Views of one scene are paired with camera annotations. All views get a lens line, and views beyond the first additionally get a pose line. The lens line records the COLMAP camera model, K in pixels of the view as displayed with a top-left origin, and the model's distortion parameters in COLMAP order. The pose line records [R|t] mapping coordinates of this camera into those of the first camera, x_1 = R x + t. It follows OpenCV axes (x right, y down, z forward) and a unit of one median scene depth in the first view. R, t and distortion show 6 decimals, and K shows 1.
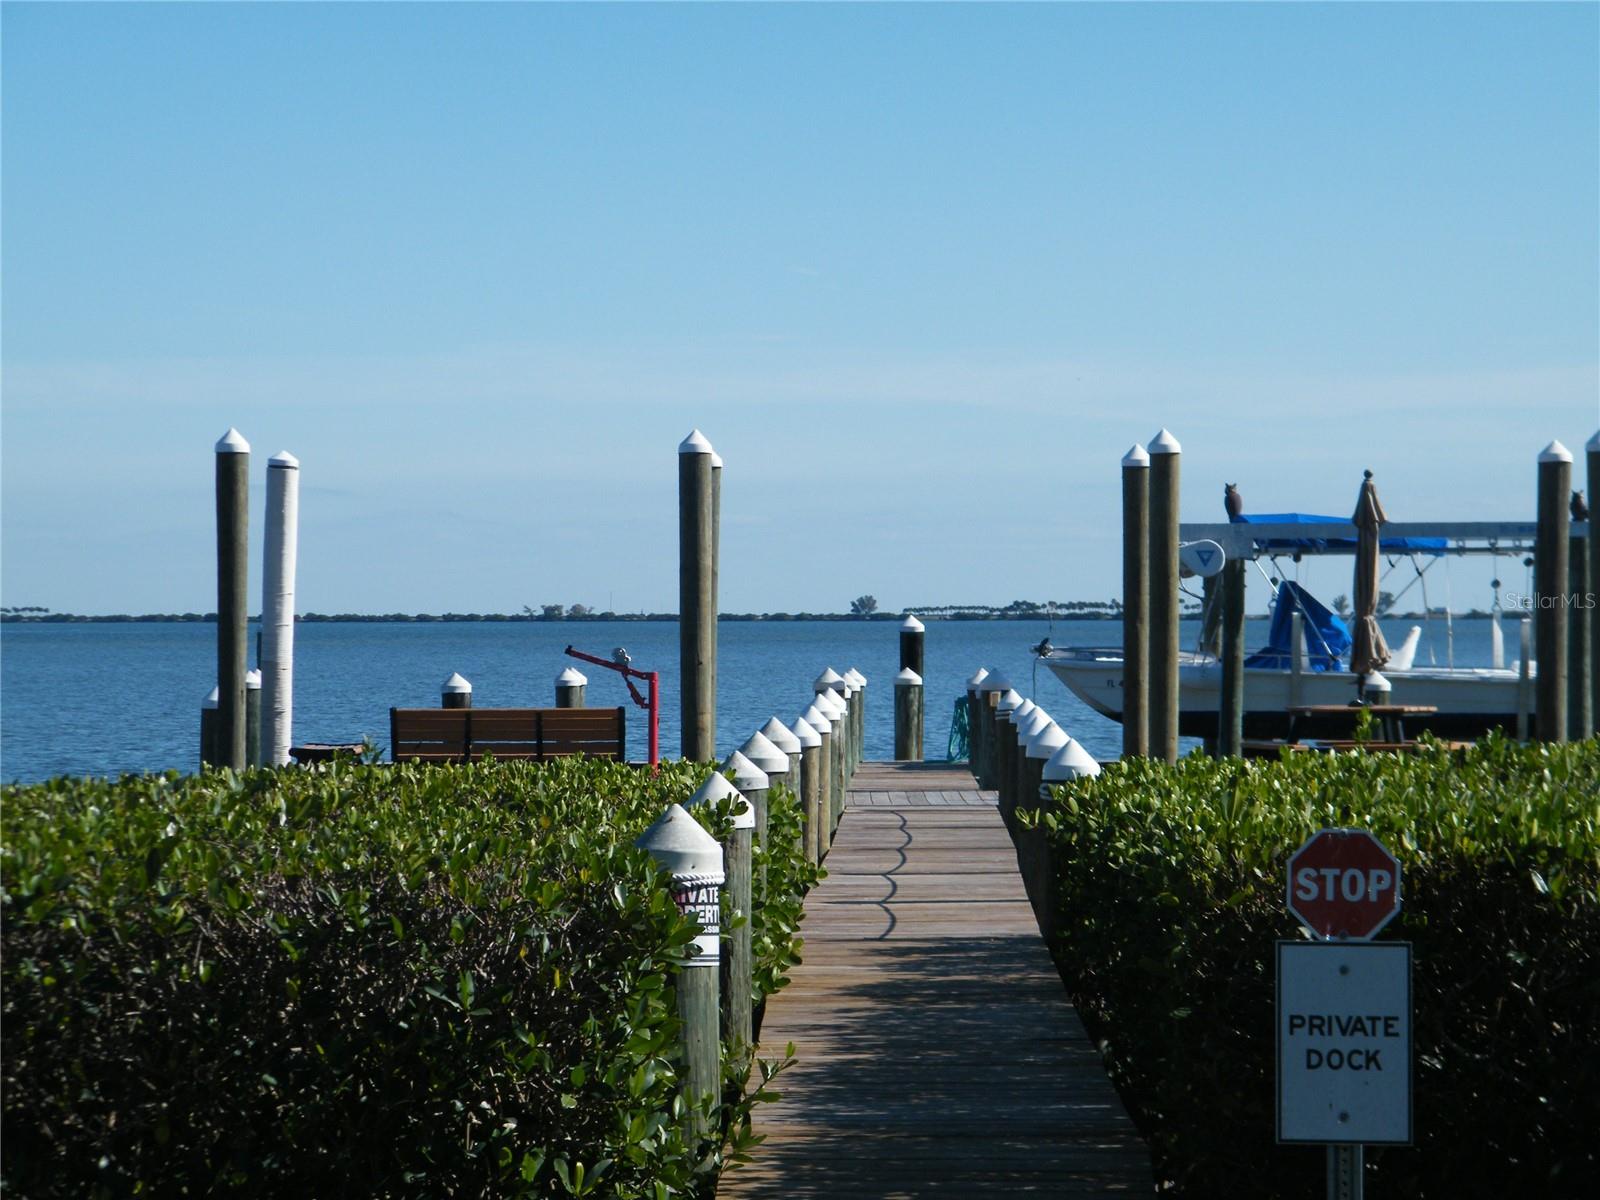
lens RADIAL K [[5897.1, 0, 800.0], [0, 5897.1, 600.0], [0, 0, 1]] dist [0.115205, 0.285099]
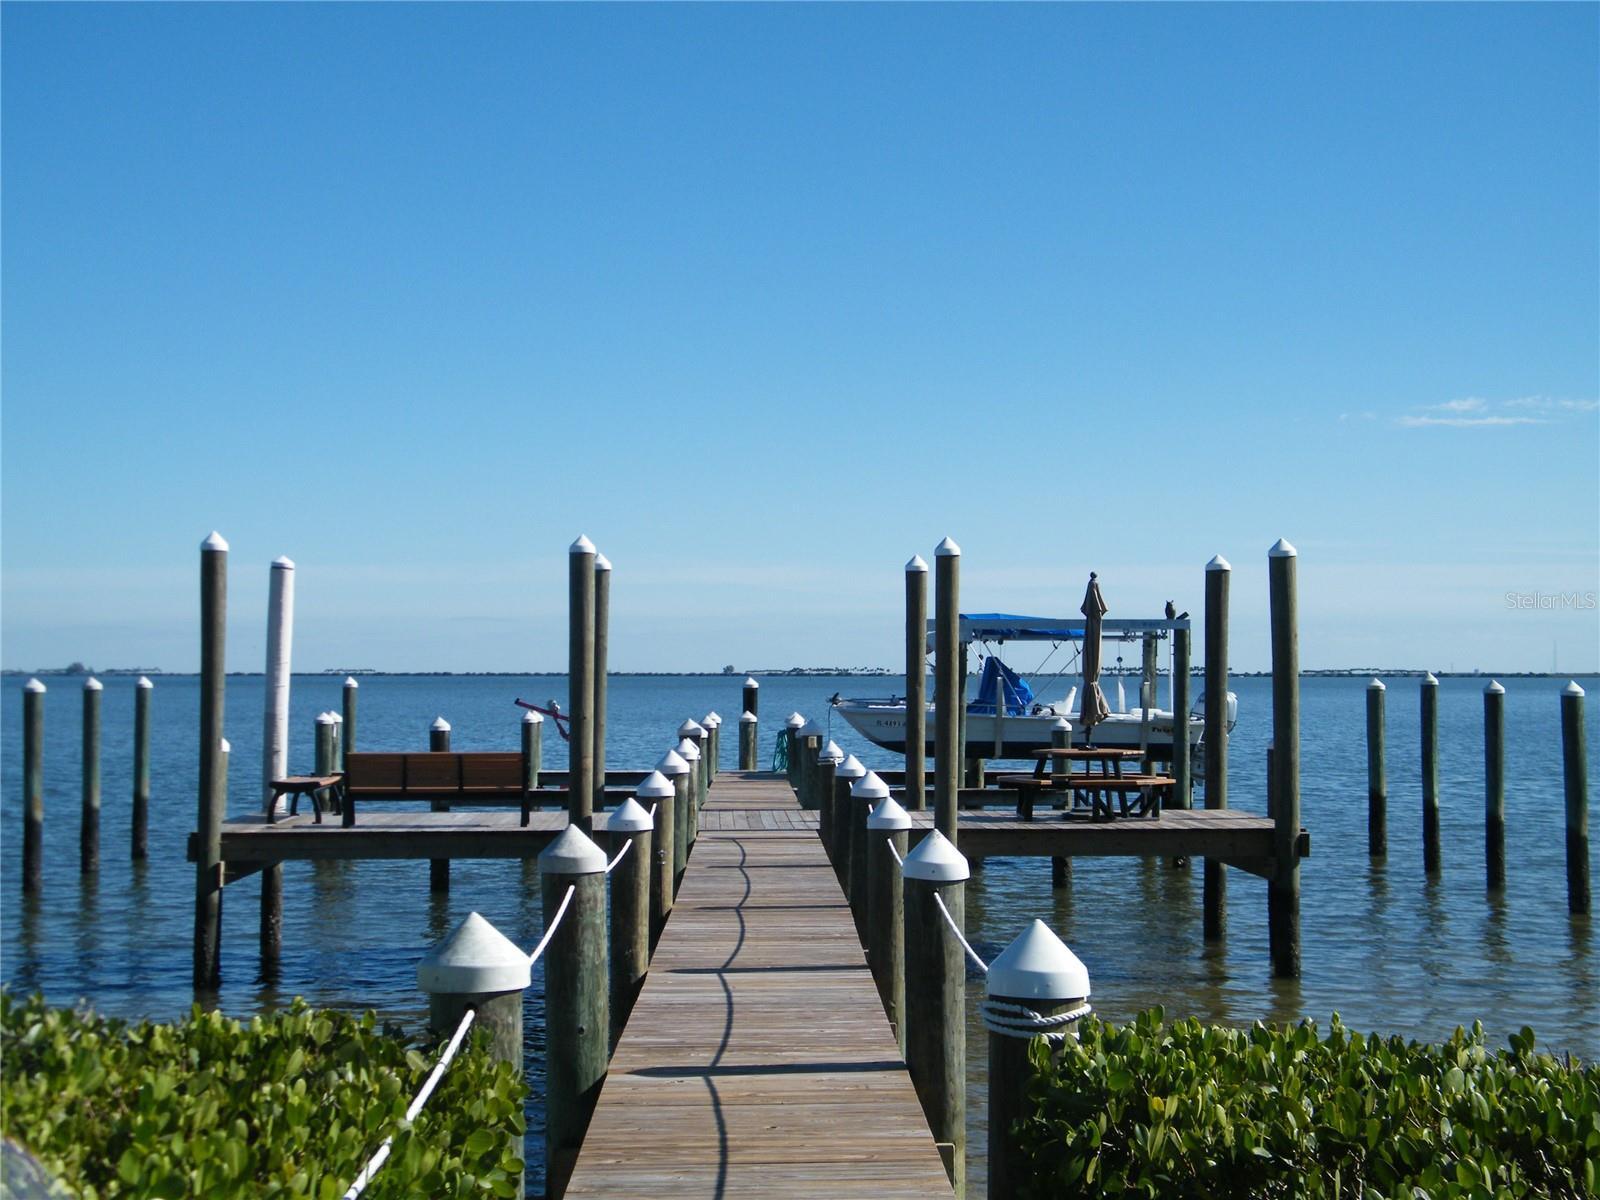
lens RADIAL K [[2535.8, 0, 800.0], [0, 2535.8, 600.0], [0, 0, 1]] dist [0.182304, 0.006039]
pose [[0.999240, 0.004852, 0.038686, 0.006634], [-0.003825, 0.999640, -0.026560, -0.000256], [-0.038801, 0.026392, 0.998898, 0.363161]]
